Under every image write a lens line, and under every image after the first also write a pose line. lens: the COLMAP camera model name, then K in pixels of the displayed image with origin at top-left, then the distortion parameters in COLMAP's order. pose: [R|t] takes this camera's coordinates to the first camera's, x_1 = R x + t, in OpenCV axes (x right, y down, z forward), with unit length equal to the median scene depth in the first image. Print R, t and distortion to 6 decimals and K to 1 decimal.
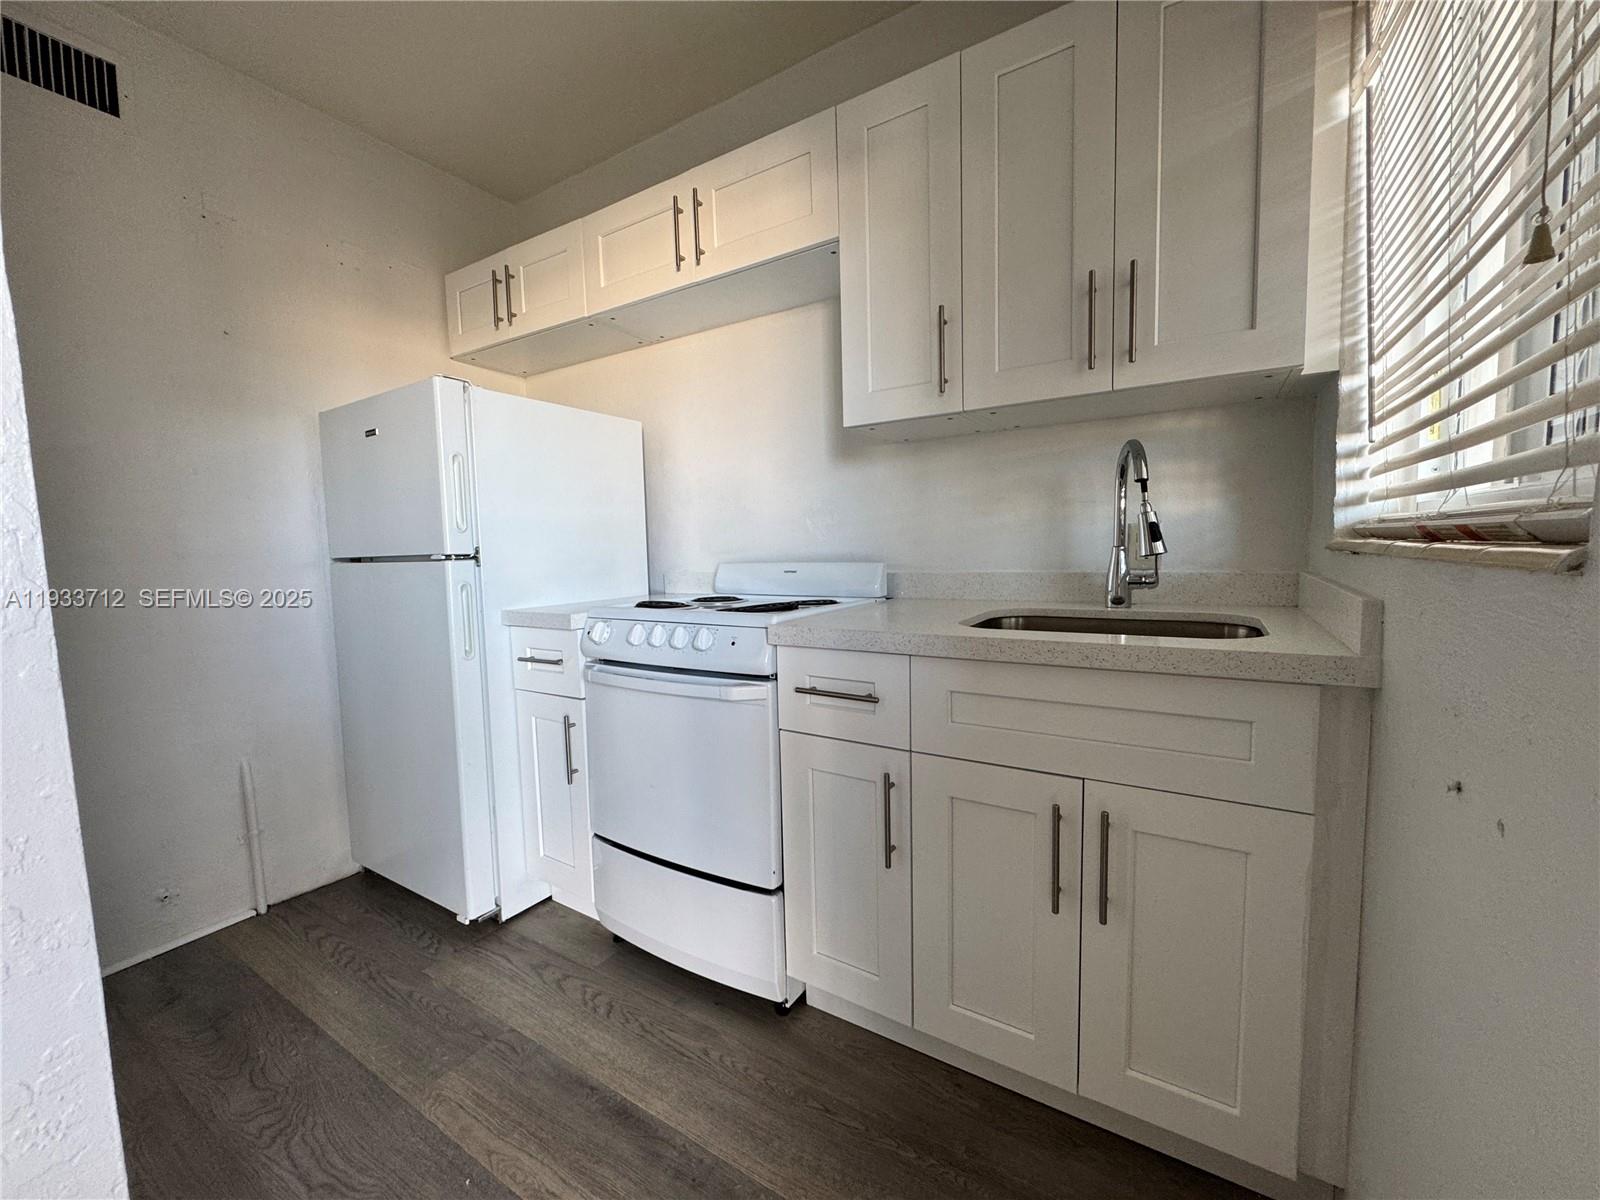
lens RADIAL K [[641.3, 0, 800.0], [0, 641.3, 600.0], [0, 0, 1]] dist [-0.003005, 0.000462]
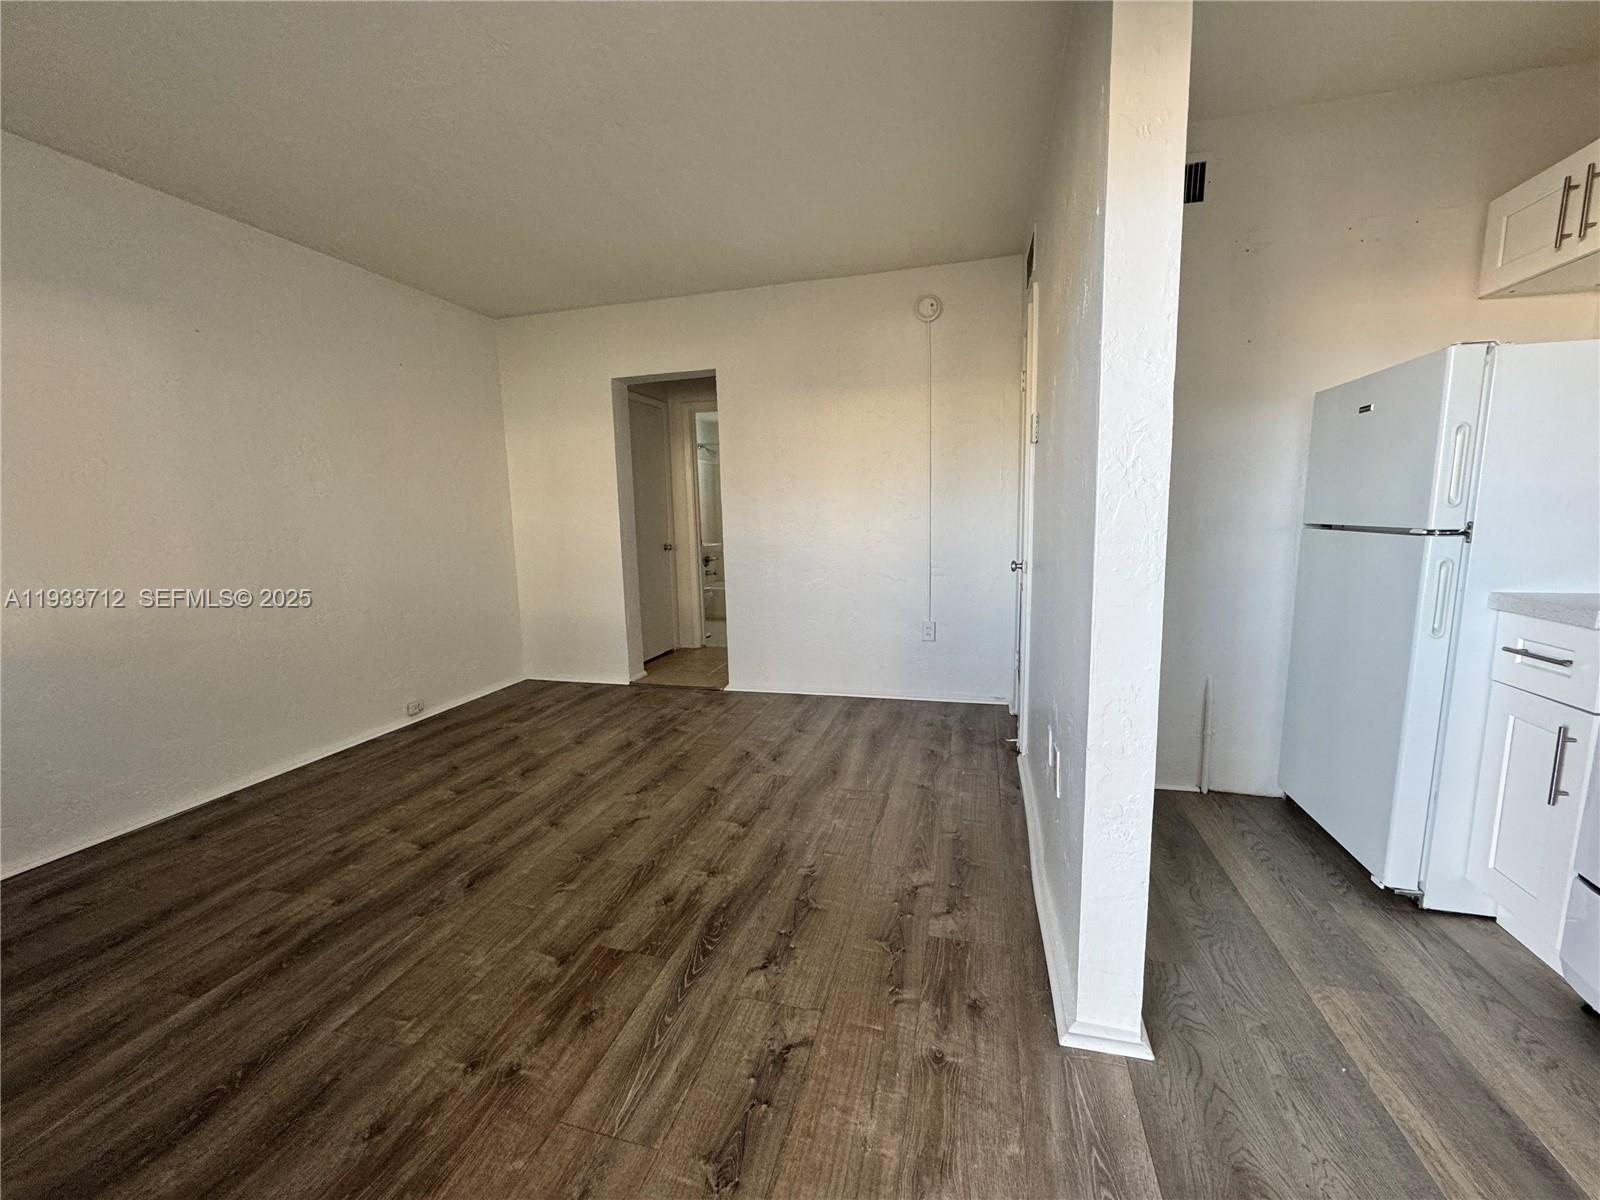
lens RADIAL K [[641.3, 0, 800.0], [0, 641.3, 600.0], [0, 0, 1]] dist [-0.003005, 0.000462]
pose [[0.292070, 0.151645, -0.944298, 0.111377], [-0.064188, 0.988231, 0.138847, -0.036995], [0.954241, 0.020060, 0.298366, -0.214604]]
